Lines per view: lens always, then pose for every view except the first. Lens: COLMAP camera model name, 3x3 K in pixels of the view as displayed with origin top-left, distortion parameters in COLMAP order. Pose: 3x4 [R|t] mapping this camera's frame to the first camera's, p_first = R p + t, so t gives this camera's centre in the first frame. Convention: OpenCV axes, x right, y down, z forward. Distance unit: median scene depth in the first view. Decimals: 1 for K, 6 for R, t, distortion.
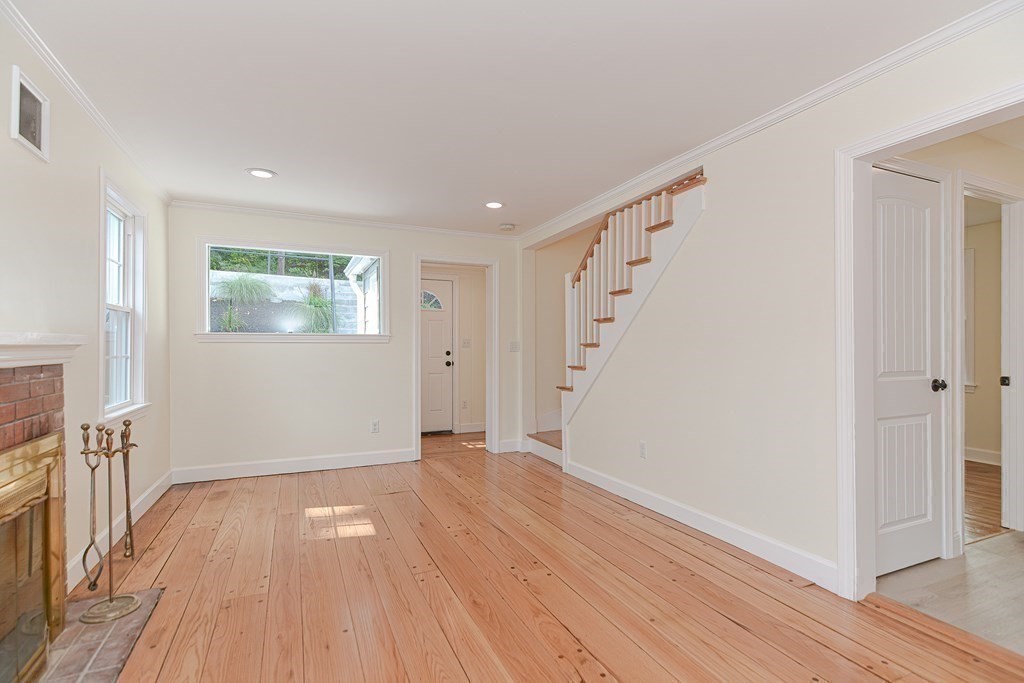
lens RADIAL K [[495.4, 0, 516.1], [0, 495.4, 346.7], [0, 0, 1]] dist [0.009528, -0.000713]
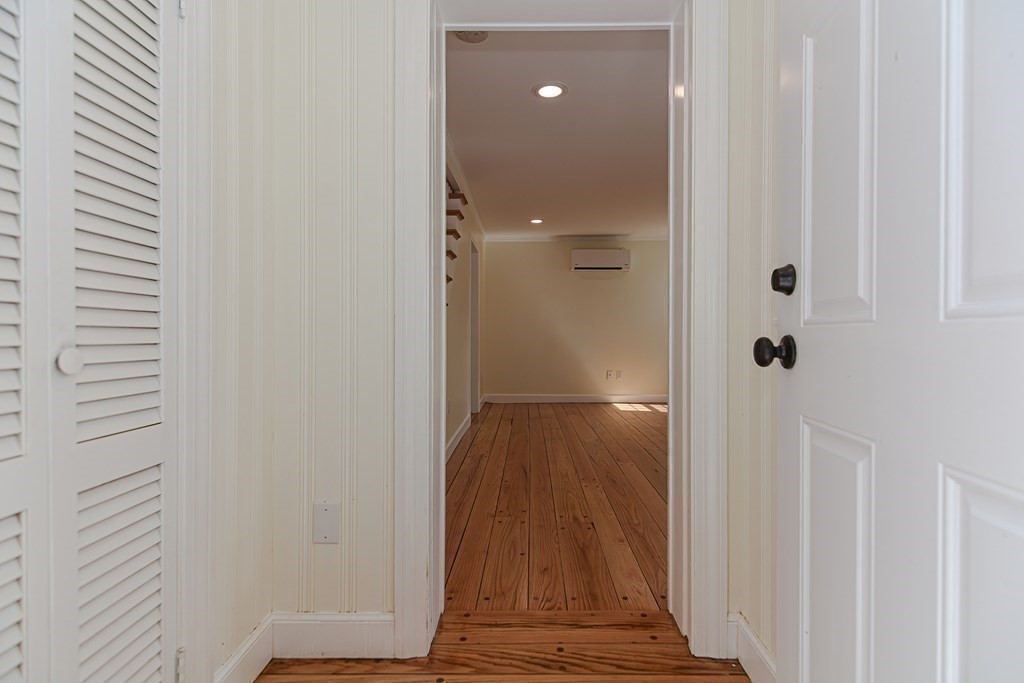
lens RADIAL K [[490.9, 0, 520.2], [0, 490.9, 338.5], [0, 0, 1]] dist [0.000166, -0.000518]
pose [[-0.904635, -0.000481, 0.426186, -0.389827], [-0.000277, 1.000000, 0.000539, 0.066202], [-0.426186, 0.000370, -0.904635, 2.160392]]
